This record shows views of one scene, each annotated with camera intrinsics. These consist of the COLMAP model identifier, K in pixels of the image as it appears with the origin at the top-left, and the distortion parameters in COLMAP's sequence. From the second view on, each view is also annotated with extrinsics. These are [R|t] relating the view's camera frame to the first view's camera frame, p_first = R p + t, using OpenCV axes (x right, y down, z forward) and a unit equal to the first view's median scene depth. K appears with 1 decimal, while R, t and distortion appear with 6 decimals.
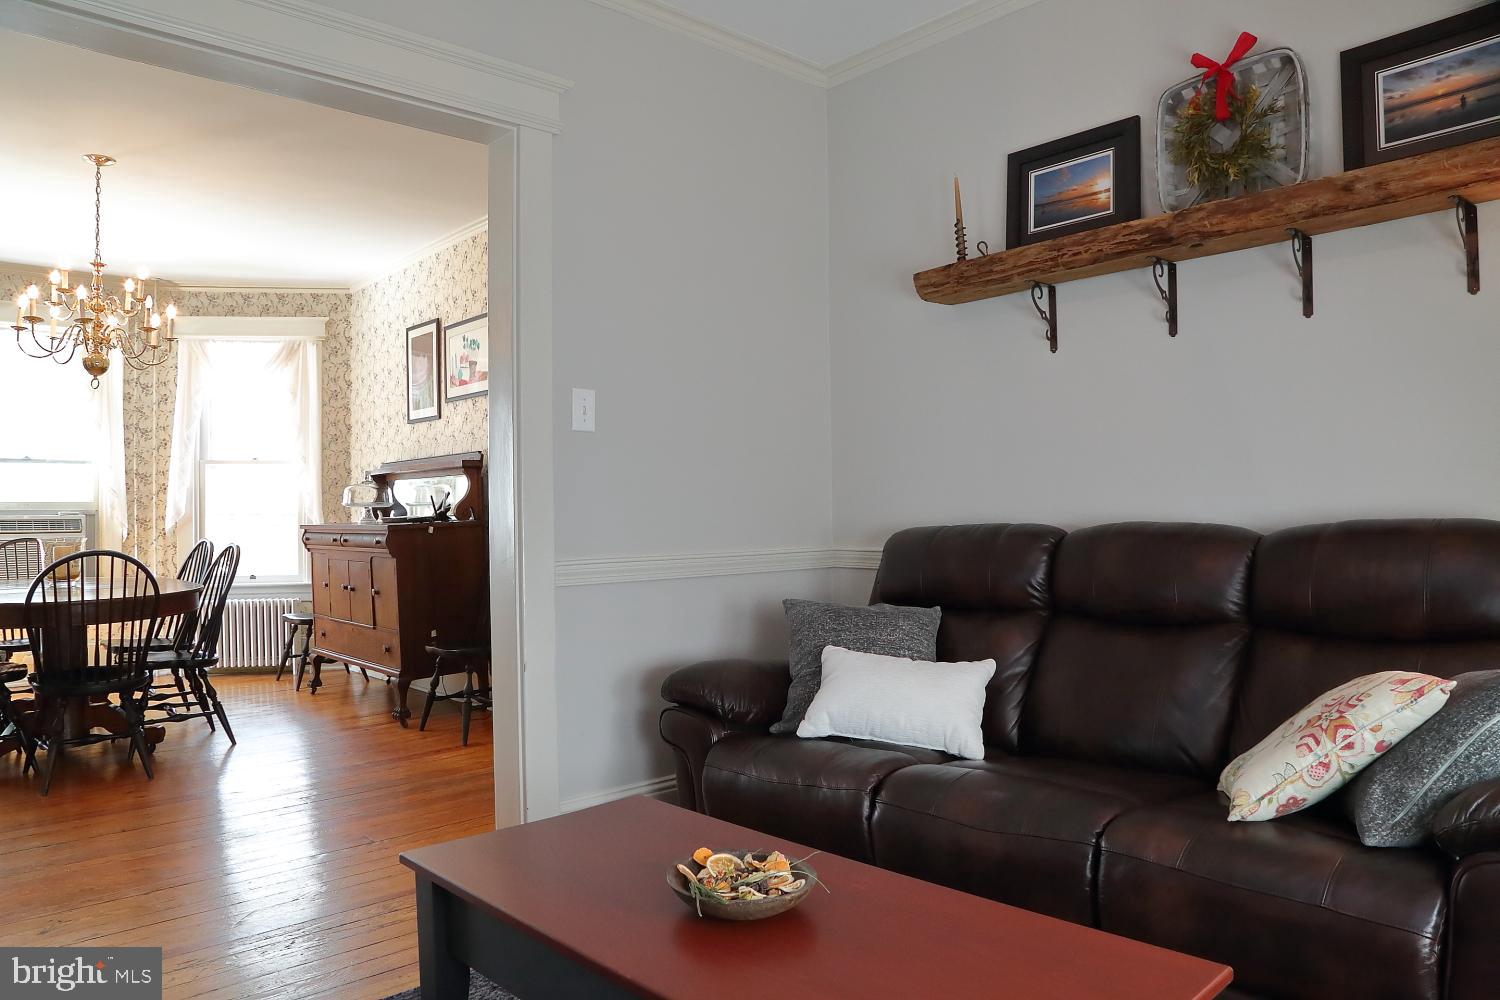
lens RADIAL K [[998.2, 0, 755.0], [0, 998.2, 520.2], [0, 0, 1]] dist [-0.126296, 0.064163]
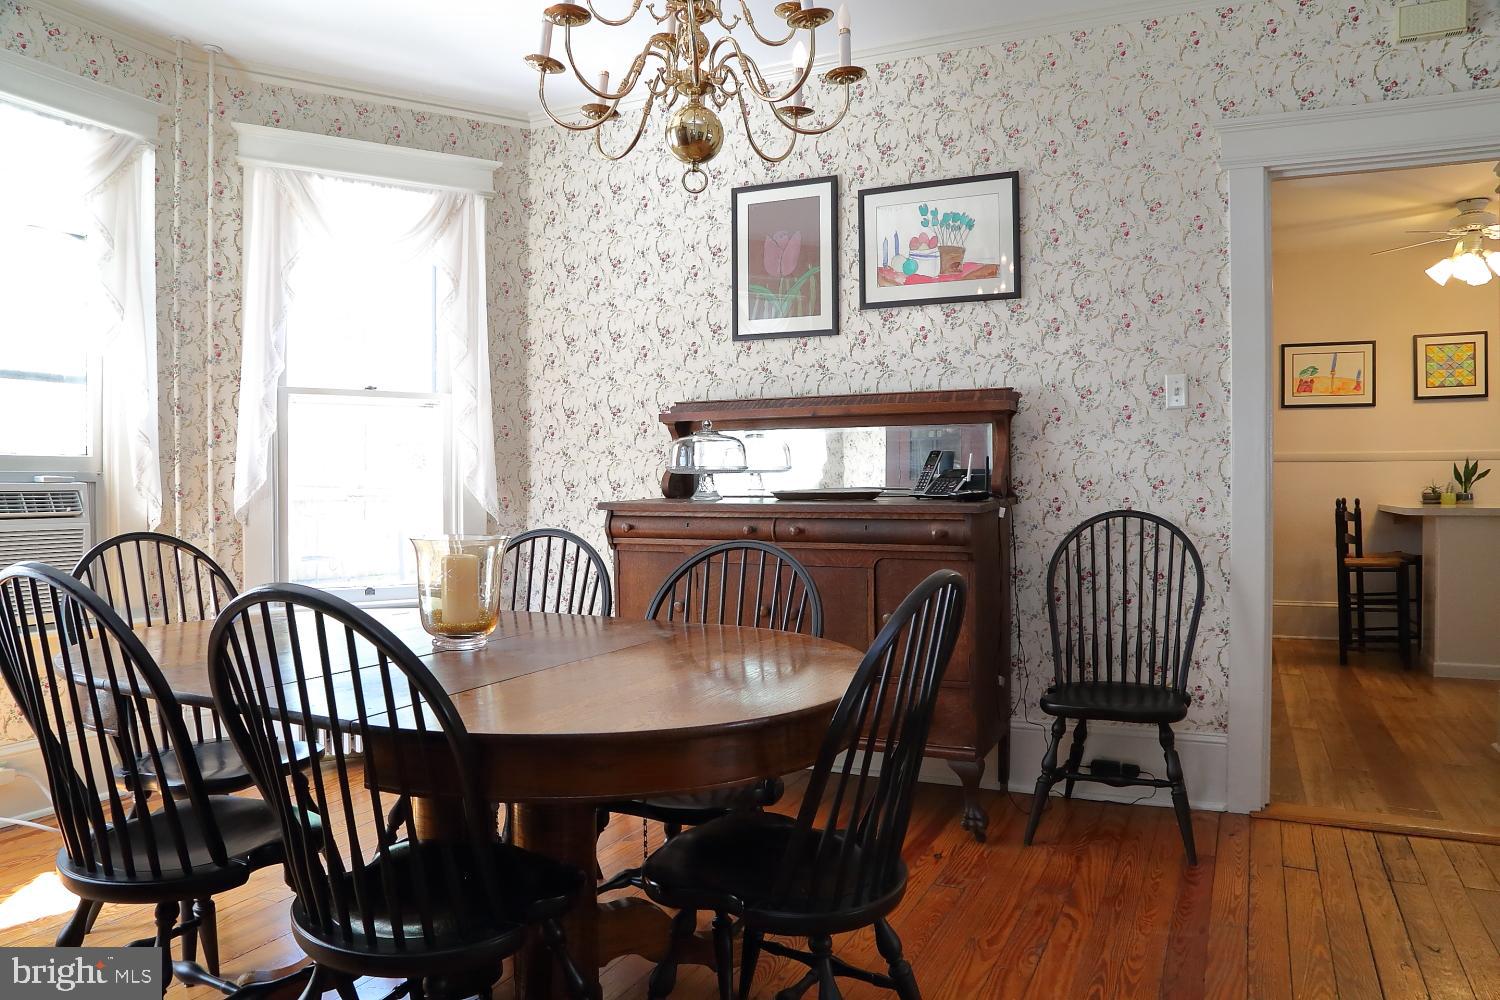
lens RADIAL K [[1033.7, 0, 750.0], [0, 1033.7, 500.0], [0, 0, 1]] dist [-0.109392, 0.066660]
pose [[0.934965, 0.002565, 0.354730, -0.641886], [-0.005128, 0.999967, 0.006285, -0.001451], [-0.354702, -0.007695, 0.934948, 0.427170]]
